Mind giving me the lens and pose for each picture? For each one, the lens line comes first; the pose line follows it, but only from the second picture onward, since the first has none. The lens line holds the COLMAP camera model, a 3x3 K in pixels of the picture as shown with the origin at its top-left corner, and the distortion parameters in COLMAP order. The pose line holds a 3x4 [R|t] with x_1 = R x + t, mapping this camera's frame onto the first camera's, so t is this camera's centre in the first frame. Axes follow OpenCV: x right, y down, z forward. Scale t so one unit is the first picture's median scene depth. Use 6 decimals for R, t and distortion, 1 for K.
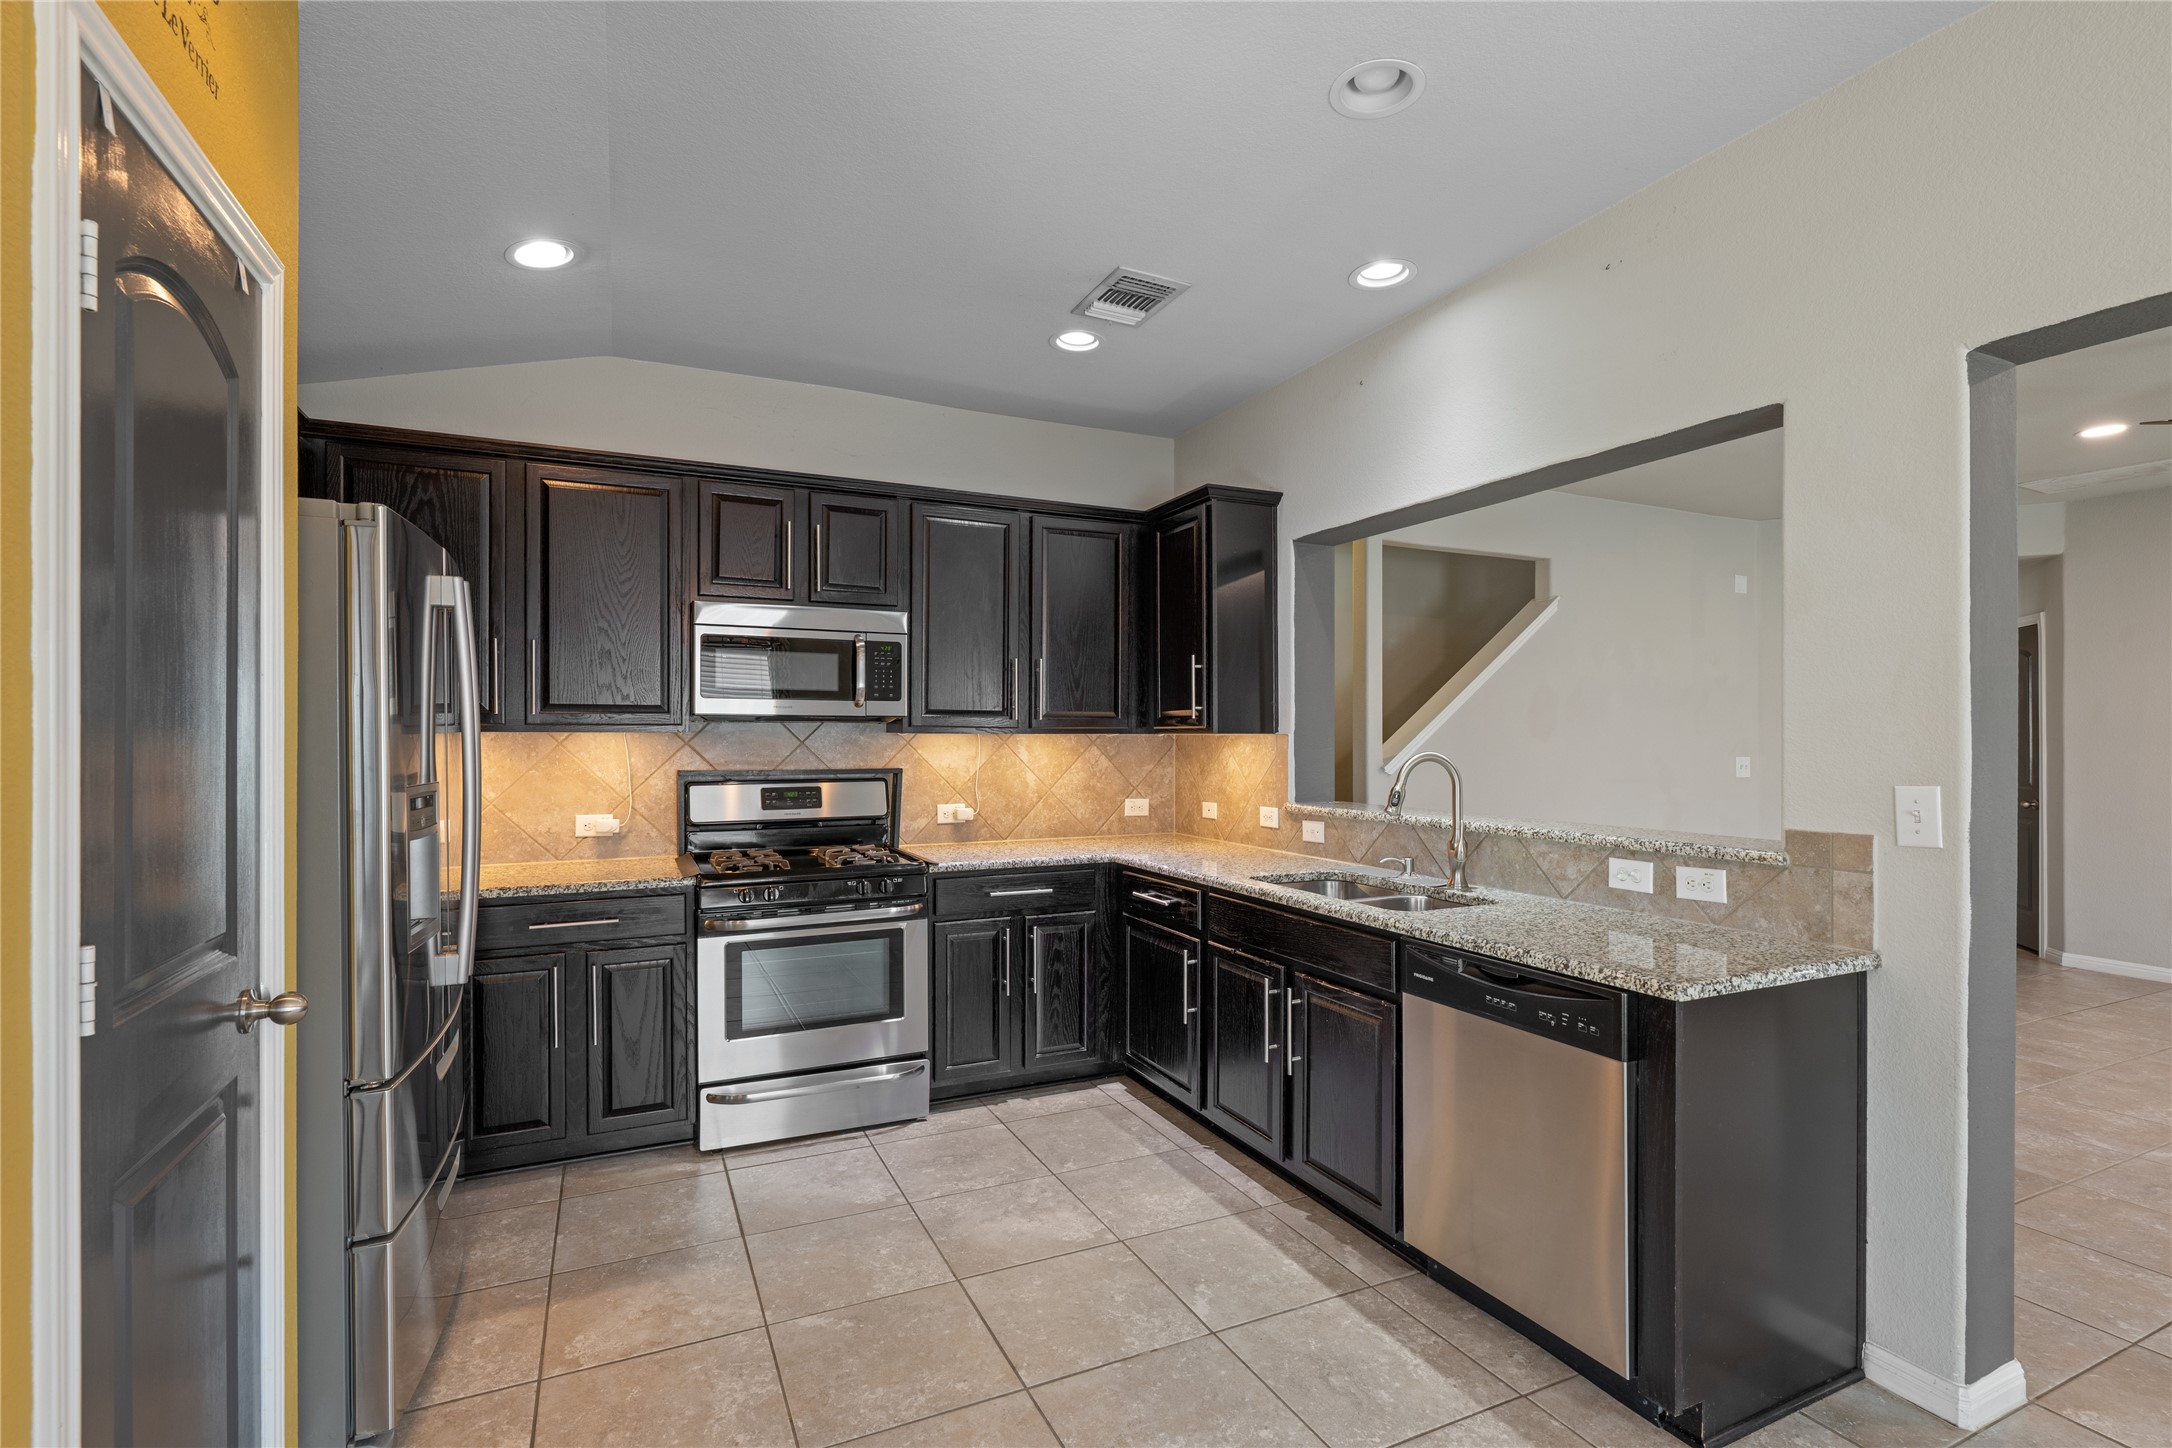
lens RADIAL K [[1001.1, 0, 1086.6], [0, 1001.1, 733.8], [0, 0, 1]] dist [-0.002308, -0.000165]
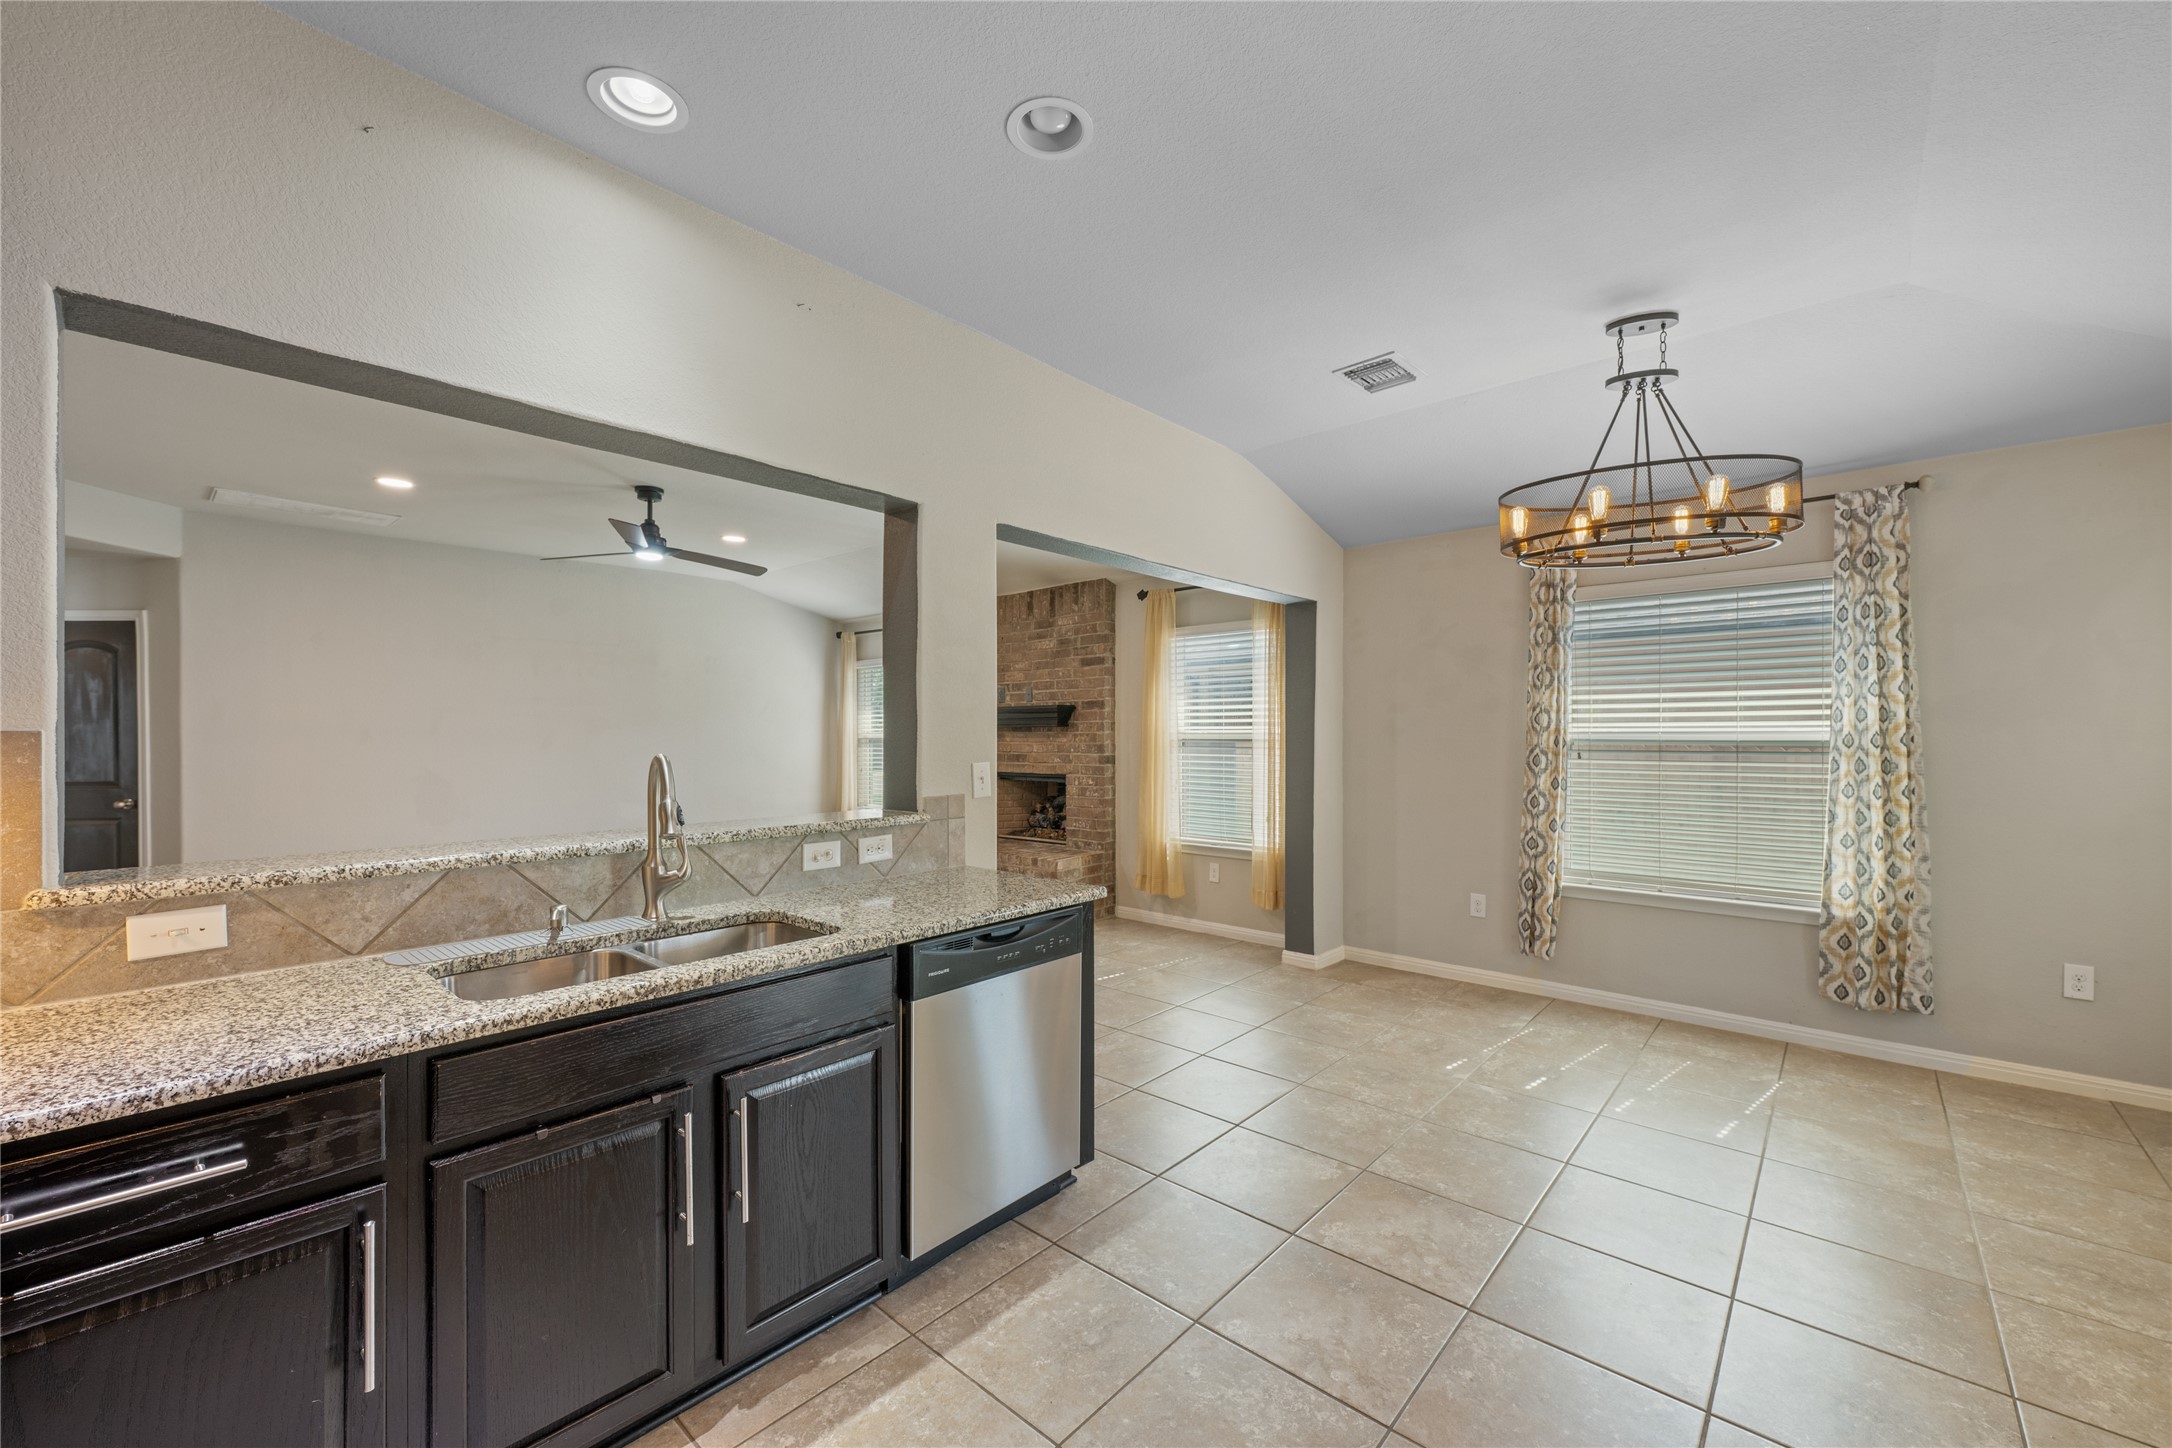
lens RADIAL K [[862.8, 0, 1088.0], [0, 862.8, 730.8], [0, 0, 1]] dist [0.002814, 0.000232]
pose [[-0.390982, 0.002884, 0.920394, -0.489691], [-0.000493, 0.999994, -0.003343, 0.002148], [-0.920398, -0.001760, -0.390978, 1.119747]]
